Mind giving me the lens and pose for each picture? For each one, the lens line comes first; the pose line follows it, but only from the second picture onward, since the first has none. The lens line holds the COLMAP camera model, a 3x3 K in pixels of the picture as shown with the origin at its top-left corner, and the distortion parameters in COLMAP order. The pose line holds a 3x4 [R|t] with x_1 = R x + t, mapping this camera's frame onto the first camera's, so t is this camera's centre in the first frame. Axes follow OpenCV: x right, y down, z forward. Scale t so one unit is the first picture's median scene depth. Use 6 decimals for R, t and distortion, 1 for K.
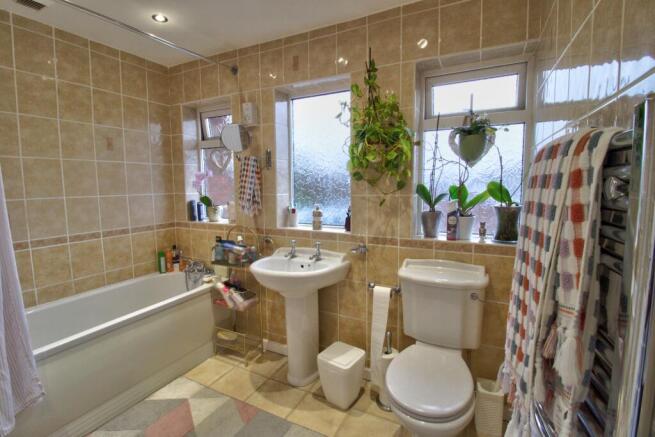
lens RADIAL K [[304.1, 0, 326.6], [0, 304.1, 212.9], [0, 0, 1]] dist [0.002038, -0.013045]
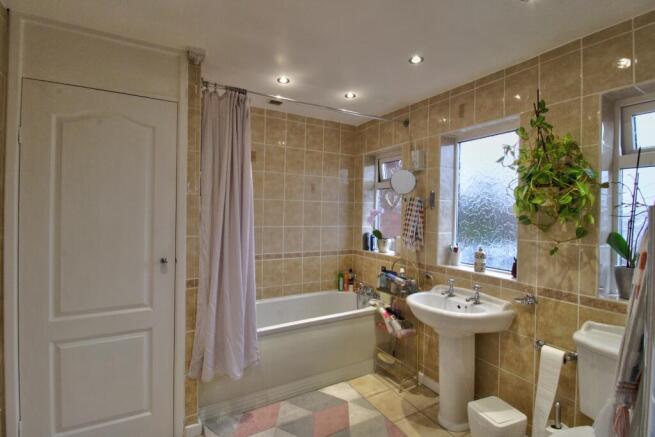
lens RADIAL K [[304.1, 0, 326.6], [0, 304.1, 212.9], [0, 0, 1]] dist [0.002038, -0.013045]
pose [[0.836638, 0.024834, -0.547193, 0.092819], [-0.078269, 0.994141, -0.074552, -0.022796], [0.542135, 0.105201, 0.833680, -0.100890]]
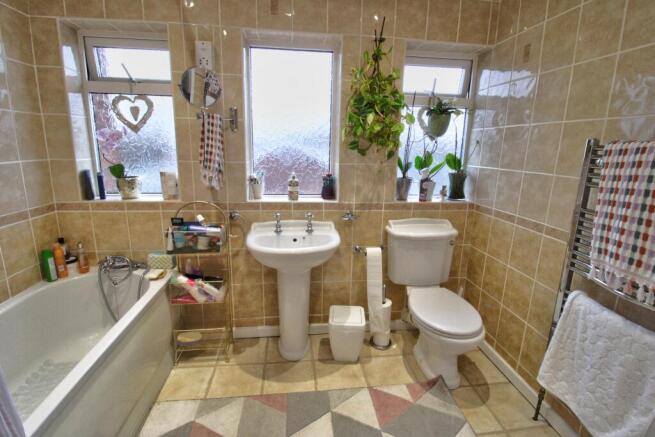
lens RADIAL K [[304.1, 0, 326.6], [0, 304.1, 212.9], [0, 0, 1]] dist [0.002038, -0.013045]
pose [[0.830091, -0.091462, 0.550076, -0.496368], [0.024301, 0.991453, 0.128179, -0.025763], [-0.557098, -0.093033, 0.825219, 0.169985]]
